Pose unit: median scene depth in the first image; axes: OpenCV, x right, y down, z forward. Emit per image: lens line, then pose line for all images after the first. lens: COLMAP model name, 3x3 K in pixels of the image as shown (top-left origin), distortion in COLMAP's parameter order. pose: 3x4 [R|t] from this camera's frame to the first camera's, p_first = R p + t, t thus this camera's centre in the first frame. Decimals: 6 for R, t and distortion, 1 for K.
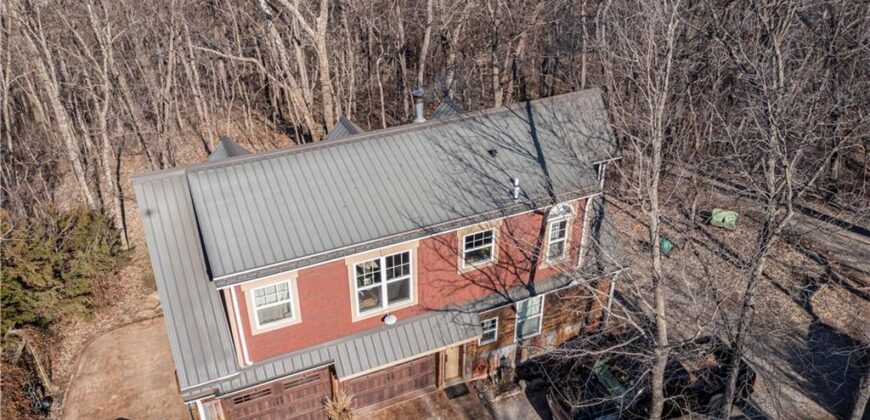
lens RADIAL K [[693.6, 0, 434.8], [0, 693.6, 209.3], [0, 0, 1]] dist [-0.018382, 0.012323]
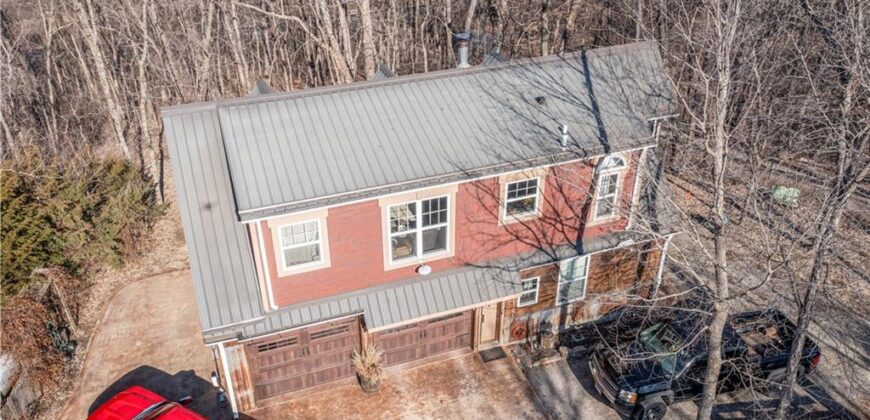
lens RADIAL K [[693.6, 0, 434.2], [0, 693.6, 208.1], [0, 0, 1]] dist [-0.018382, 0.012323]
pose [[0.997556, 0.034899, -0.060526, 0.002641], [-0.034702, 0.999388, 0.004310, 0.068613], [0.060639, -0.002199, 0.998157, 0.060826]]
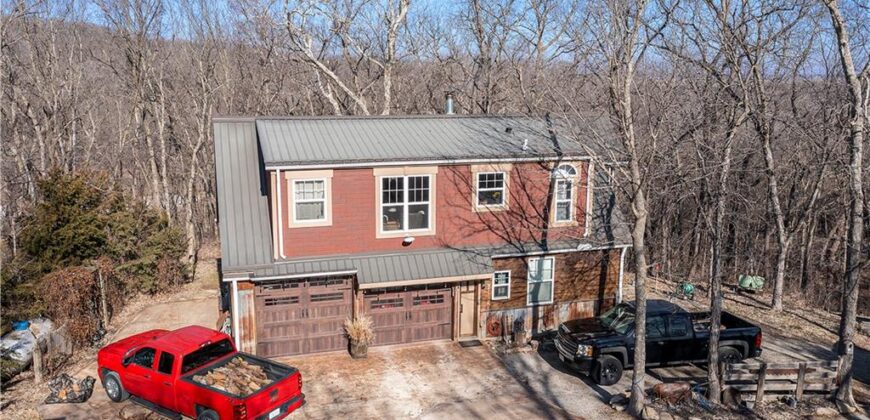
lens RADIAL K [[693.6, 0, 434.5], [0, 693.6, 208.4], [0, 0, 1]] dist [-0.018382, 0.012323]
pose [[0.993765, 0.026057, -0.108403, 0.094646], [-0.063425, 0.931770, -0.357465, 0.497838], [0.091693, 0.362112, 0.927614, -0.063215]]
